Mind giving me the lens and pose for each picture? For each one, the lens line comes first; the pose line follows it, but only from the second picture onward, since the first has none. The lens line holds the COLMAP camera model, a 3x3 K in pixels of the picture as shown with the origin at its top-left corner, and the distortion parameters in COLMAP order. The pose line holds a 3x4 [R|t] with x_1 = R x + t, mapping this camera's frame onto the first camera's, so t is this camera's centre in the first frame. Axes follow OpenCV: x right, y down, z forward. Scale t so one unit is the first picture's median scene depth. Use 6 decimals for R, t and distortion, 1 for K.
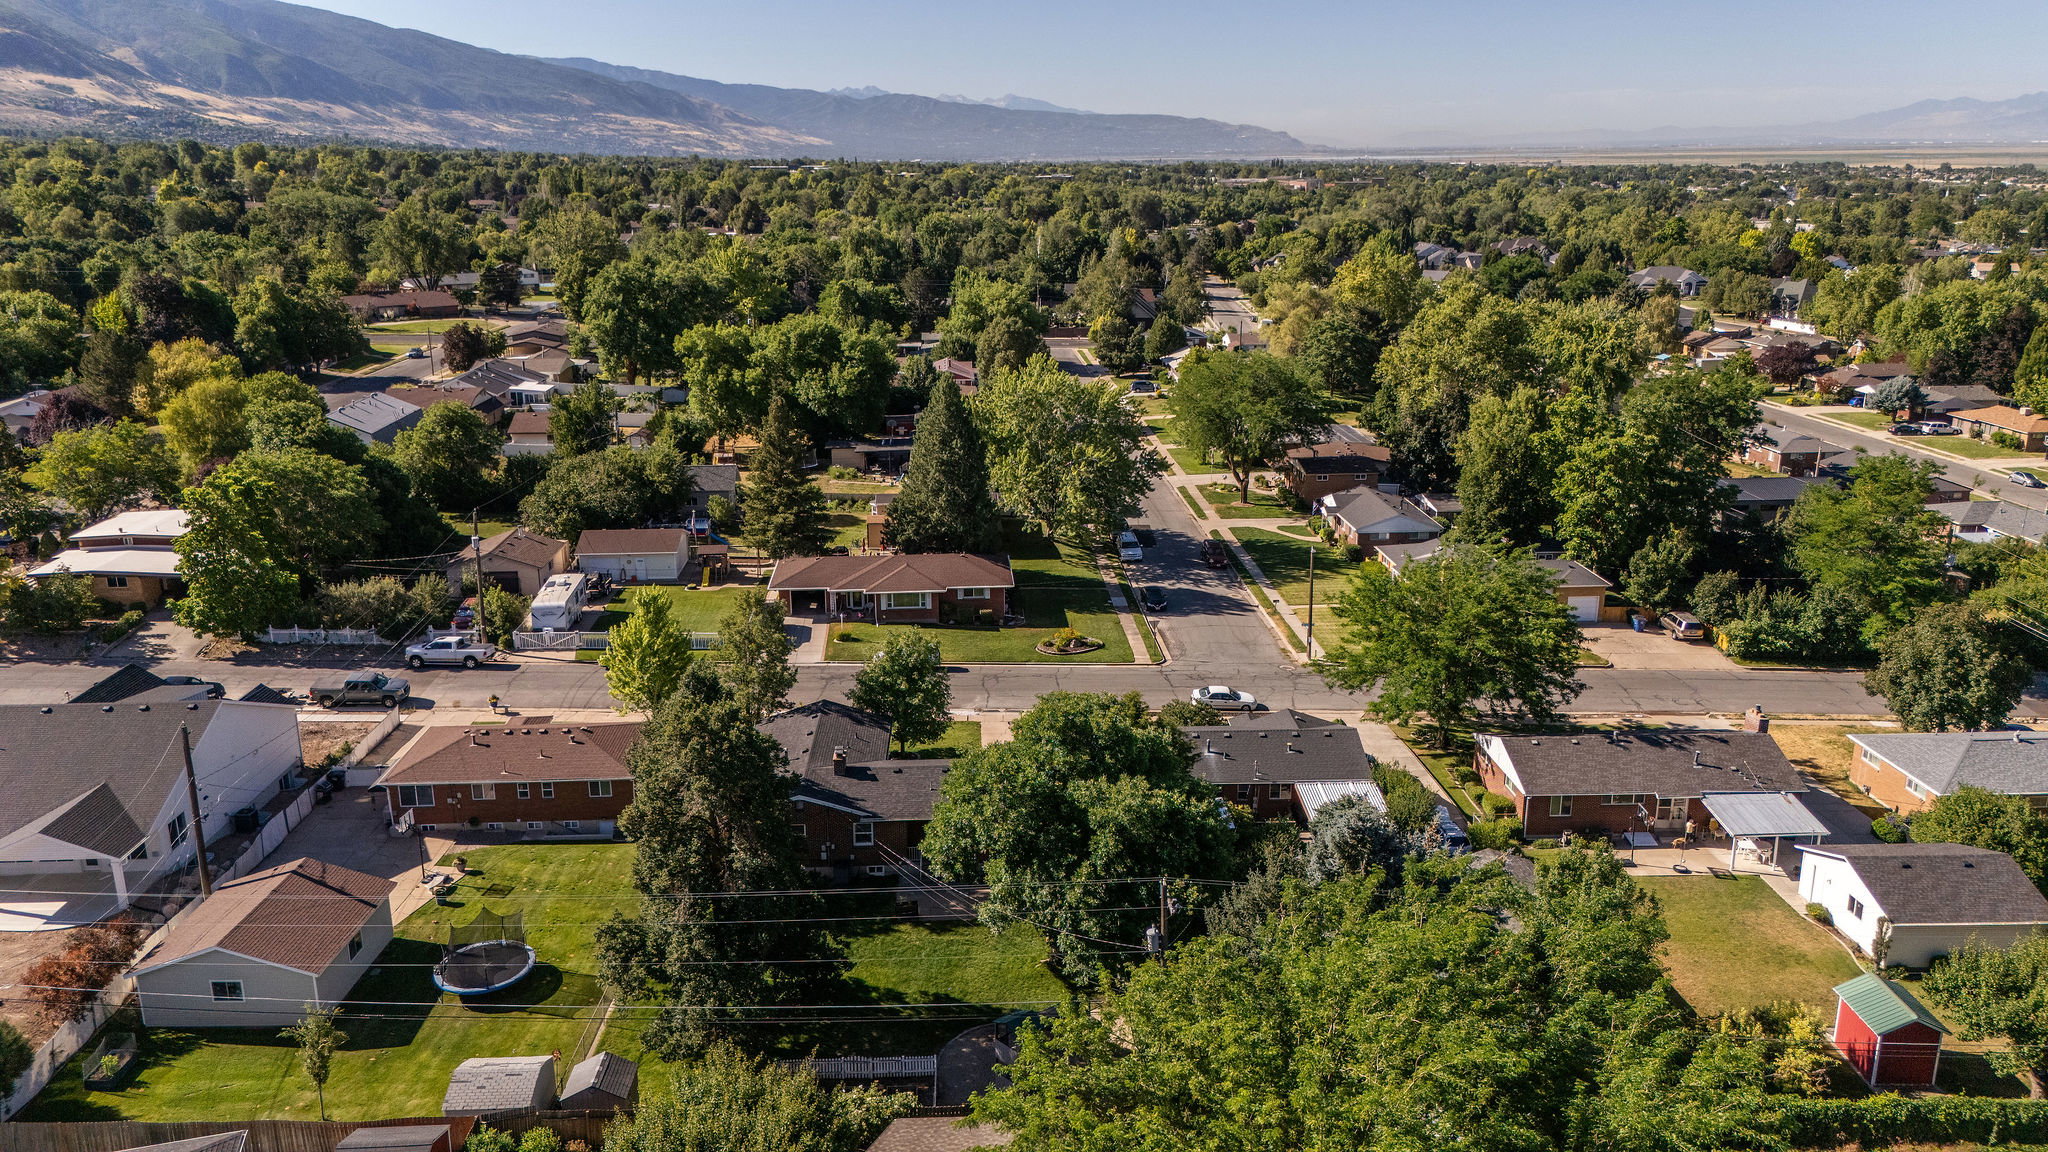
lens RADIAL K [[1482.0, 0, 1024.0], [0, 1482.0, 576.0], [0, 0, 1]] dist [0.079090, -0.068941]
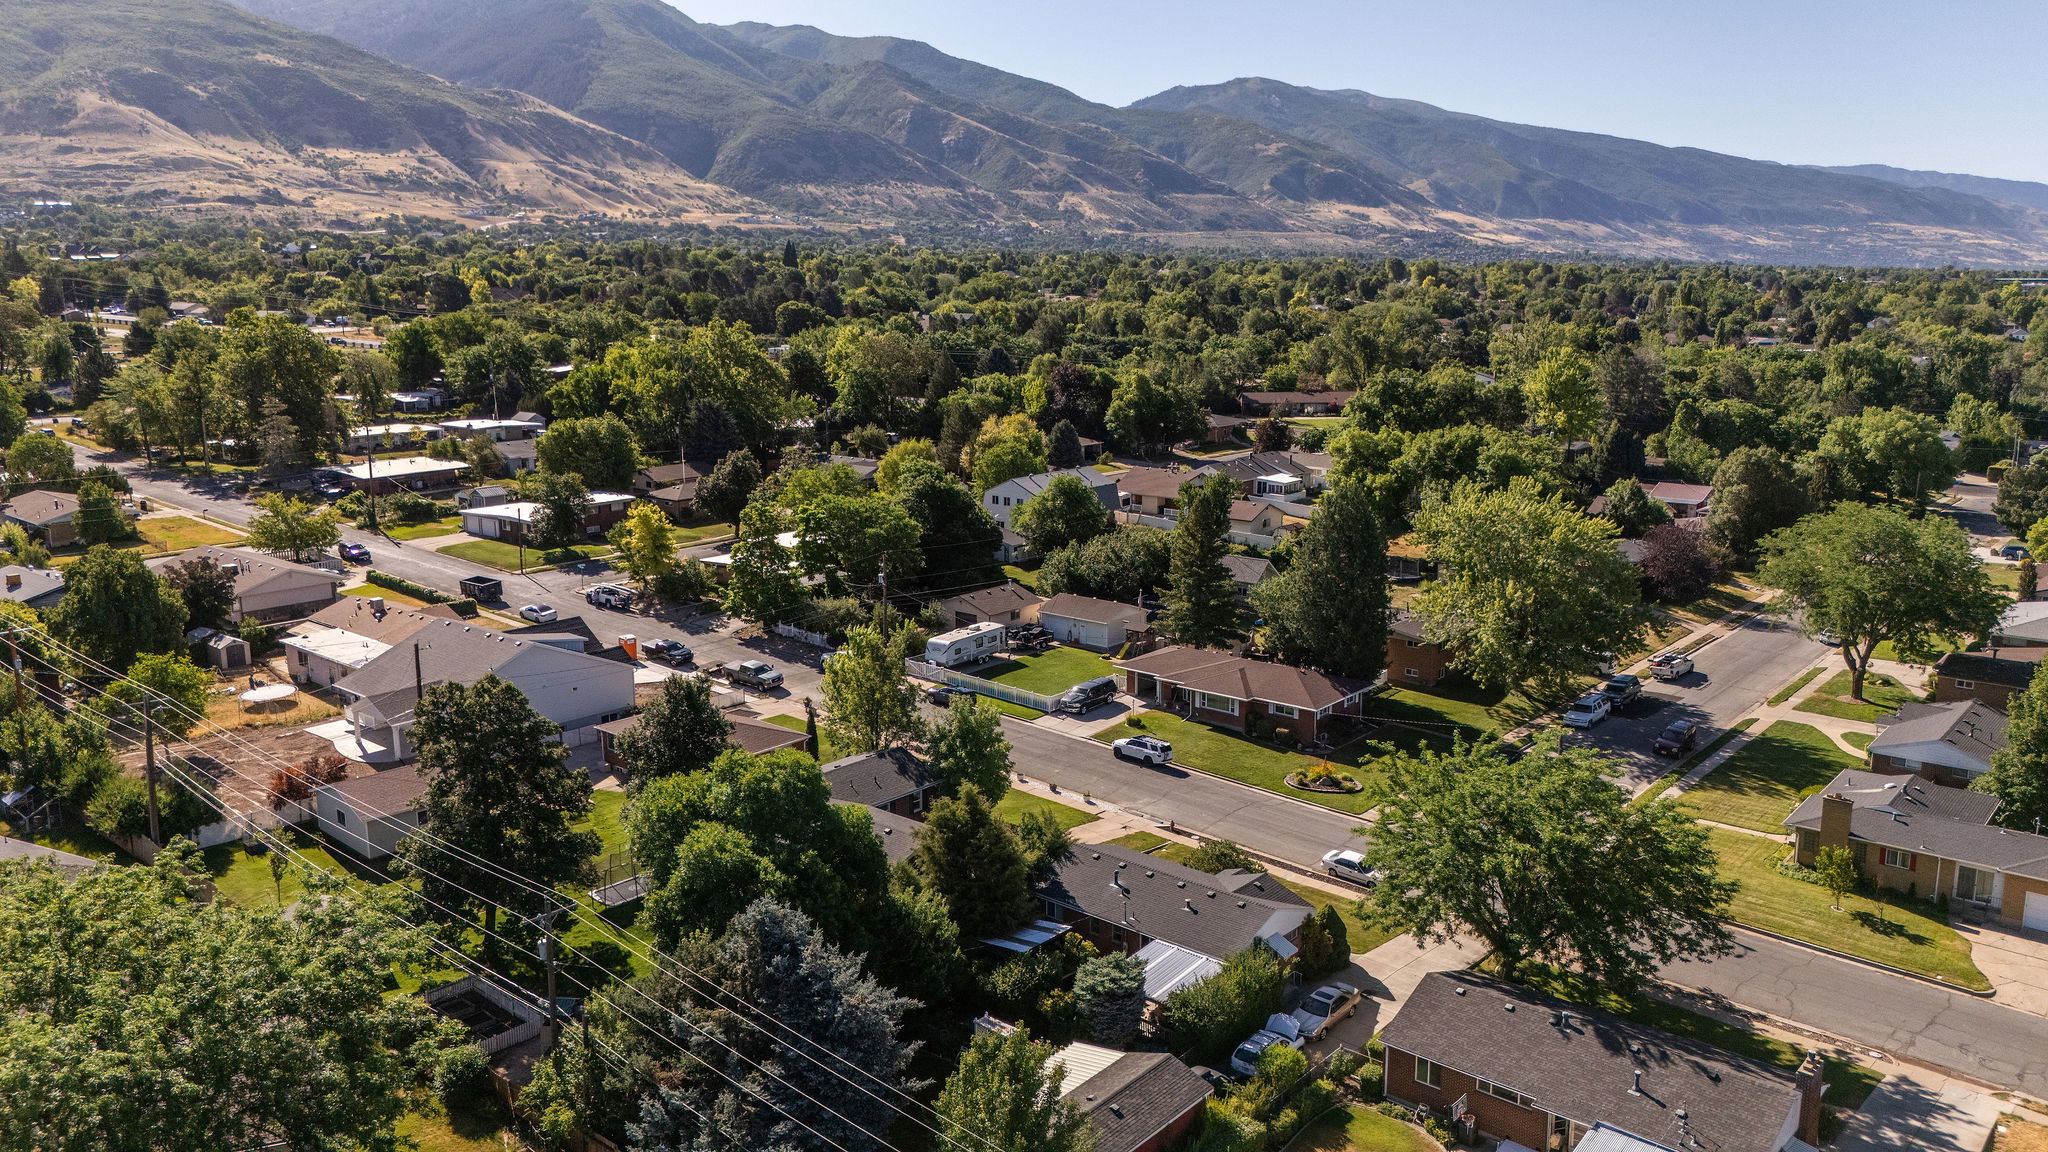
lens RADIAL K [[1482.0, 0, 1024.0], [0, 1482.0, 576.0], [0, 0, 1]] dist [0.079090, -0.068941]
pose [[0.727270, 0.139171, -0.672094, 0.420428], [-0.186667, 0.982422, 0.001439, -0.038309], [0.660481, 0.124411, 0.740464, 0.148984]]
